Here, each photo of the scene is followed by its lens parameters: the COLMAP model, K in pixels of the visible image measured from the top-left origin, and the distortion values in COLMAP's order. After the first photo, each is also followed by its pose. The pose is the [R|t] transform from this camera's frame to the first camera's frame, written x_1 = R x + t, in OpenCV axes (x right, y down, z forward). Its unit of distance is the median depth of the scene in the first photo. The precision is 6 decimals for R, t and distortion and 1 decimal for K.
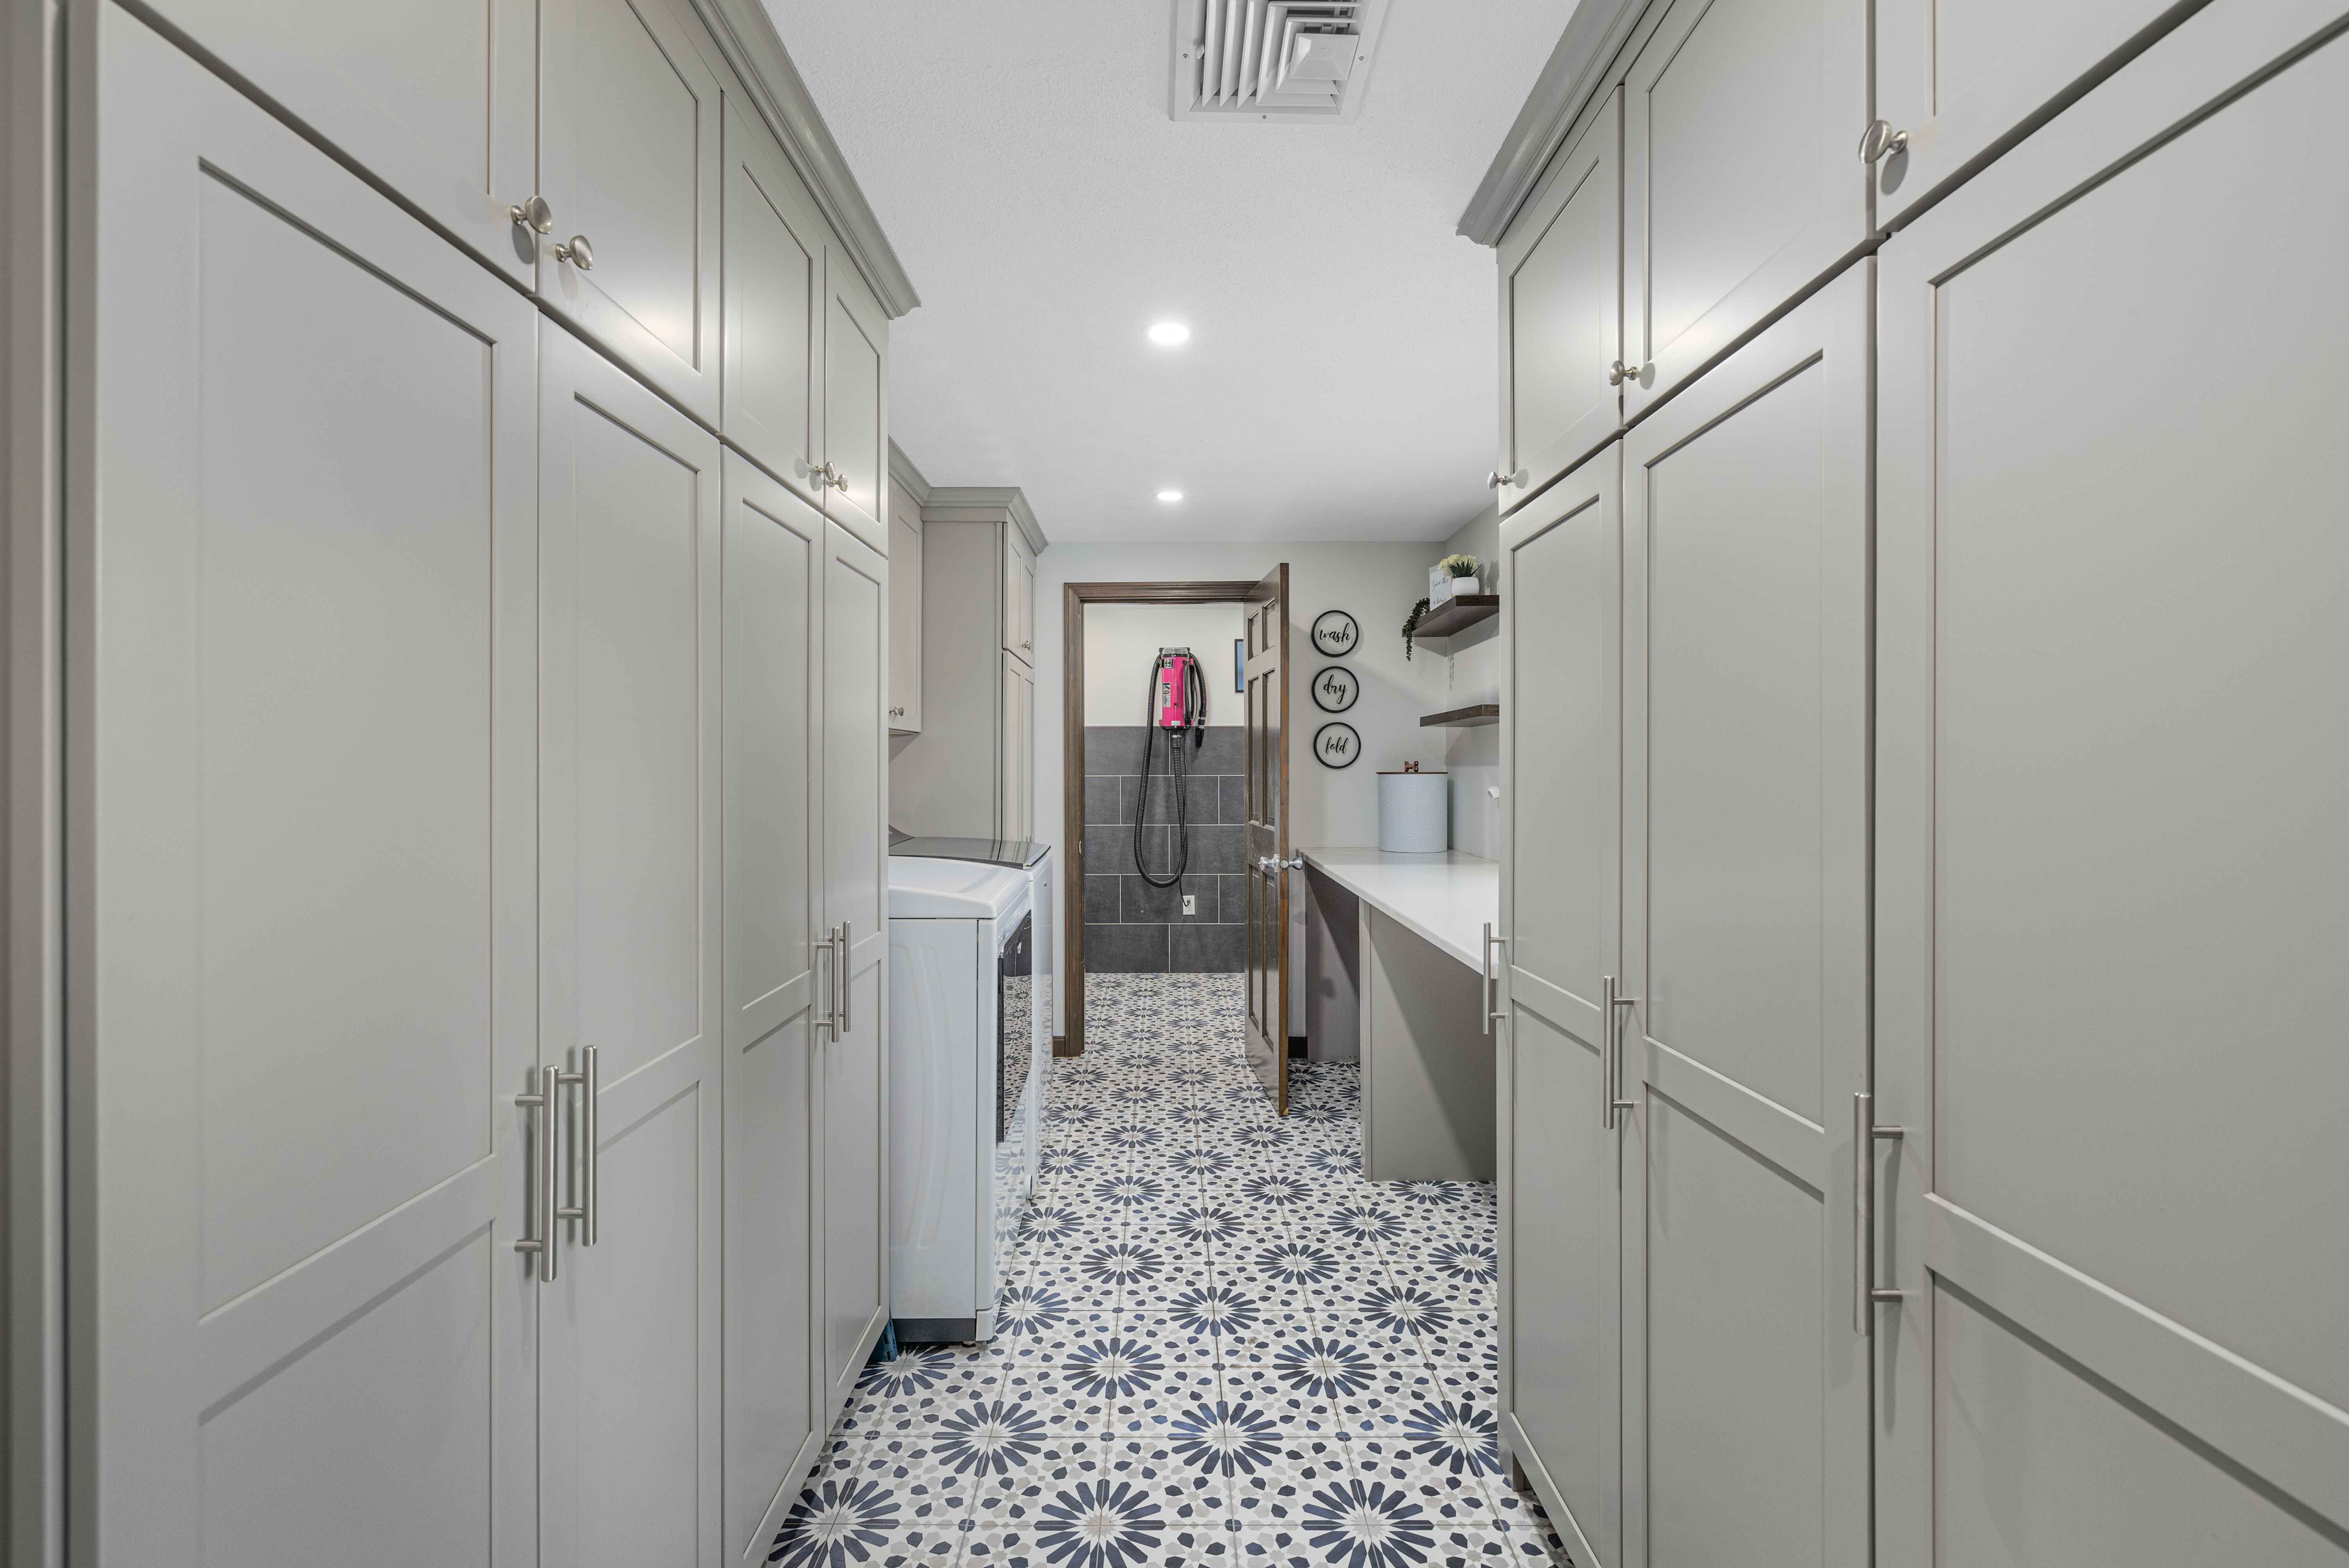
lens RADIAL K [[967.2, 0, 1190.0], [0, 967.2, 762.6], [0, 0, 1]] dist [0.016634, -0.001148]
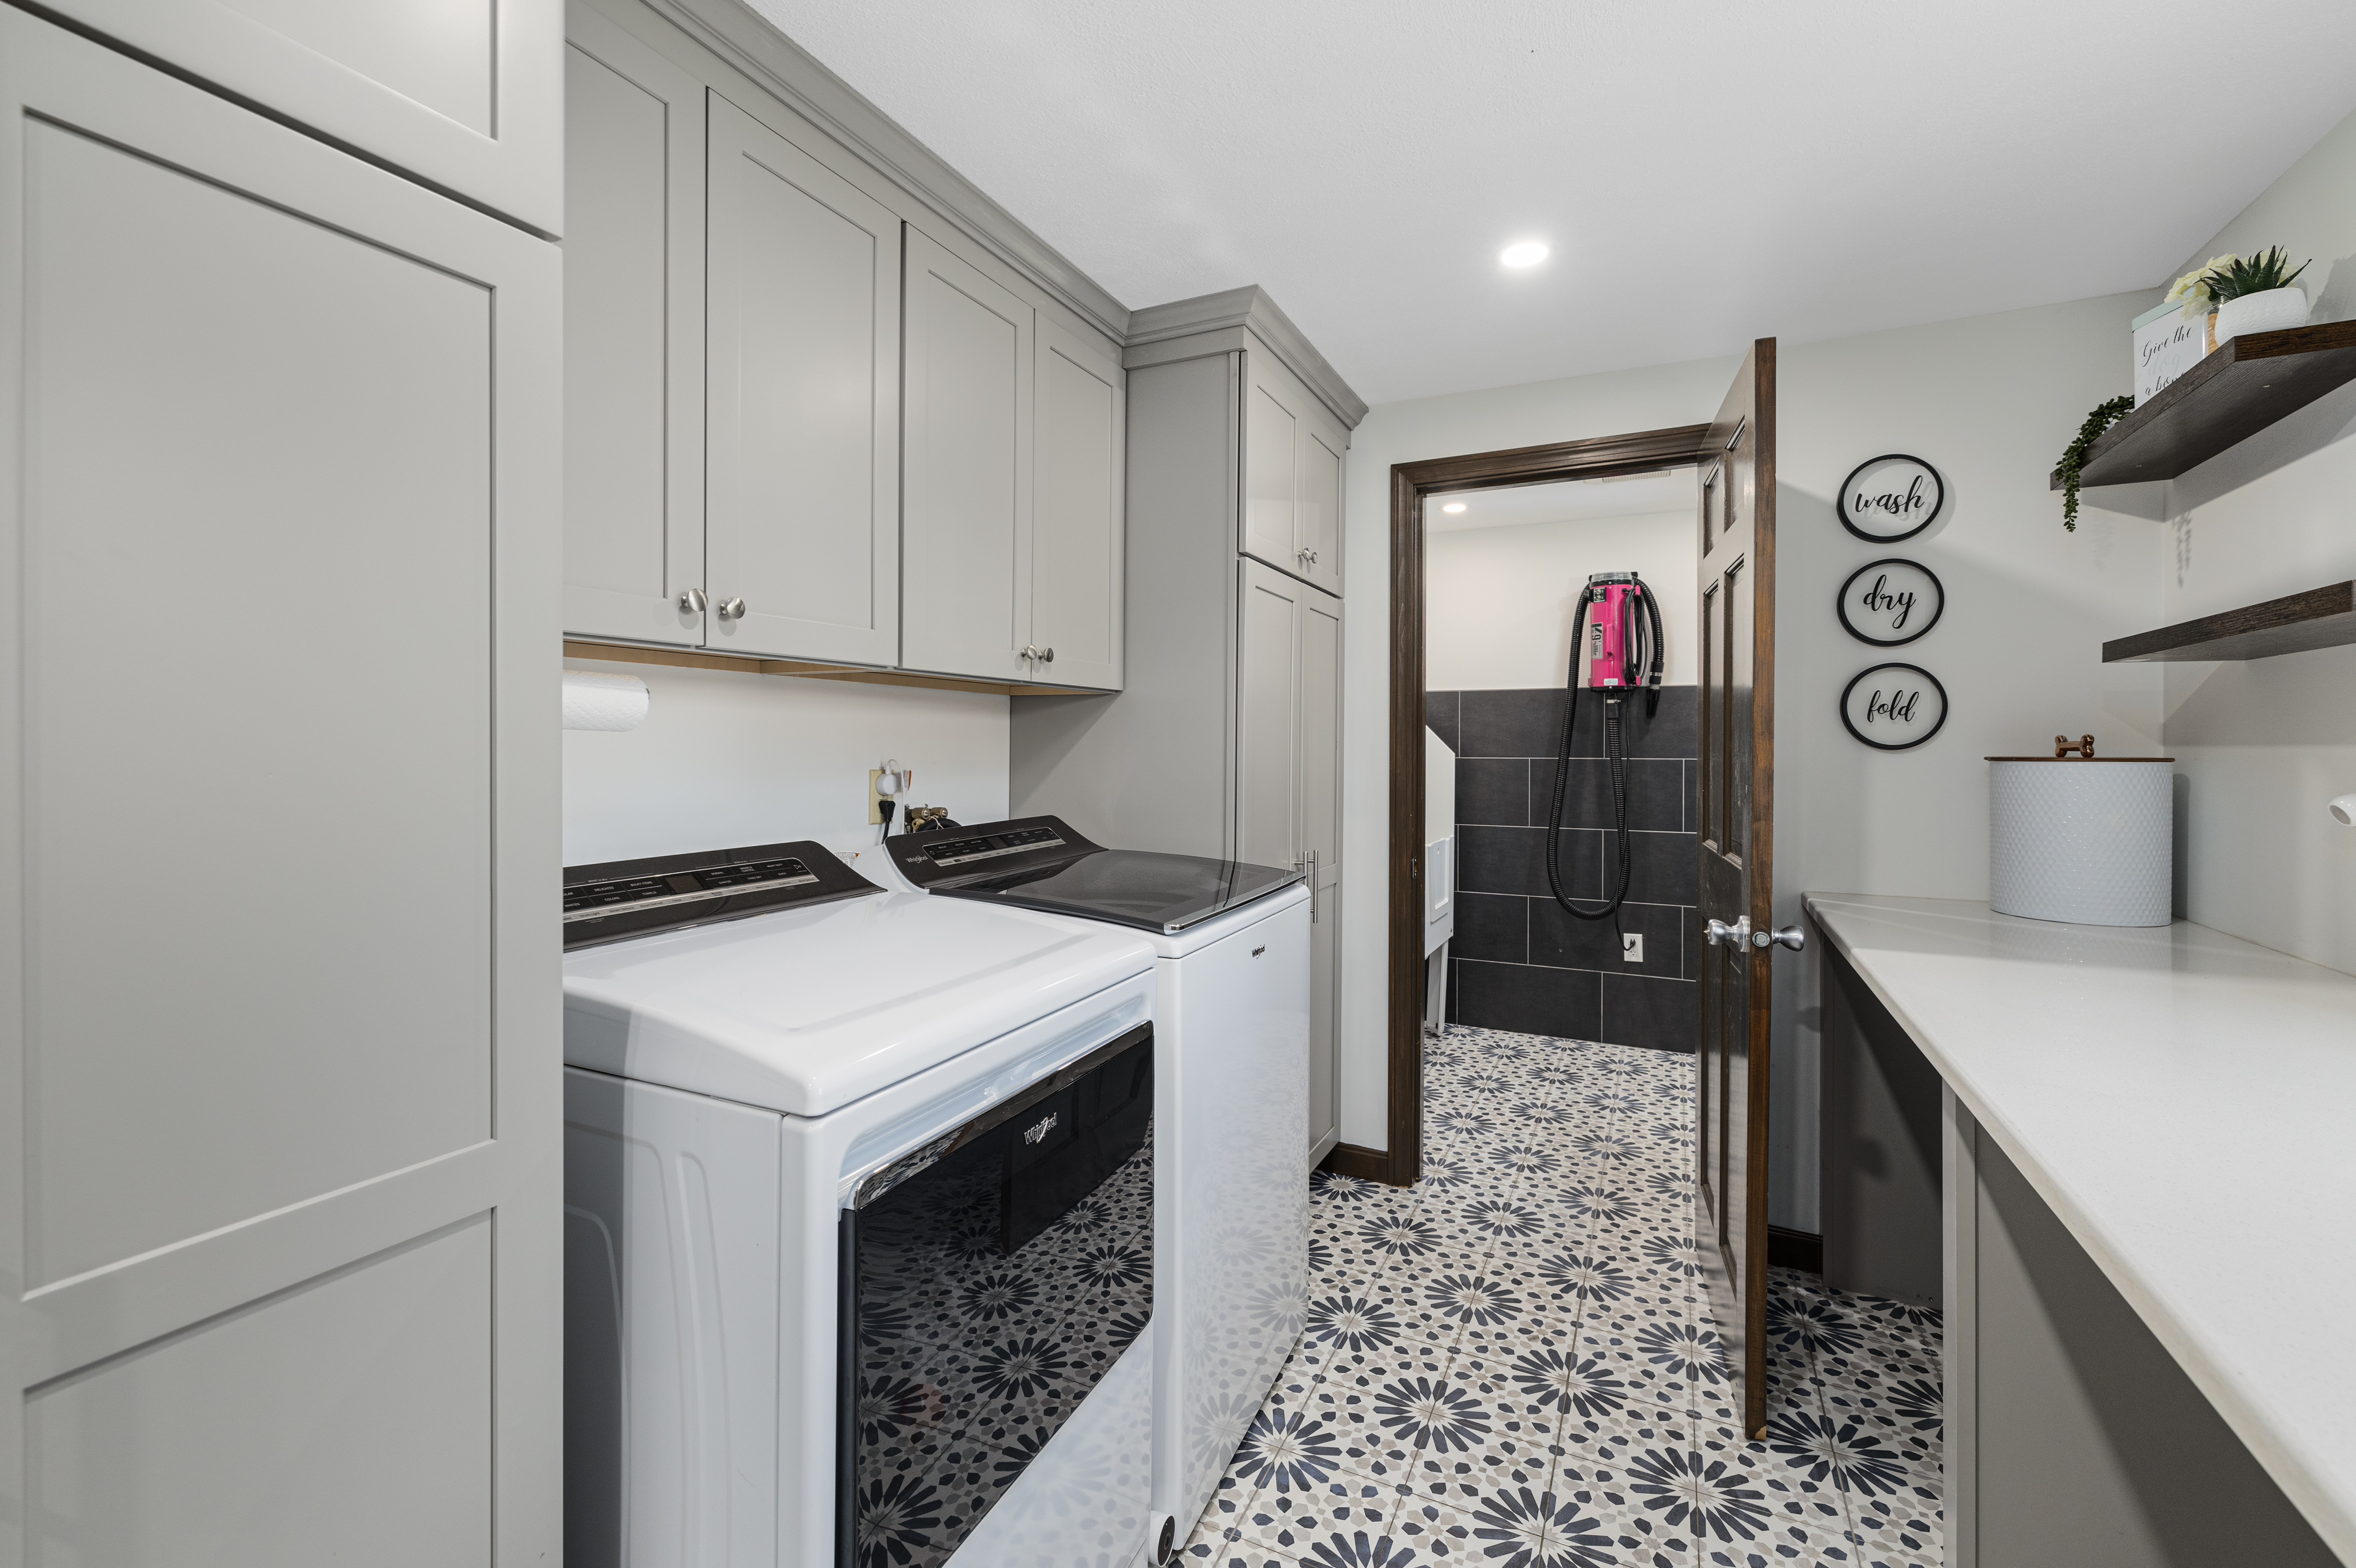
lens RADIAL K [[970.2, 0, 1218.7], [0, 970.2, 750.1], [0, 0, 1]] dist [0.016634, -0.001148]
pose [[0.893464, 0.006818, -0.449083, 0.063899], [-0.002987, 0.999953, 0.009240, 0.002751], [0.449125, -0.006914, 0.893442, 0.359410]]
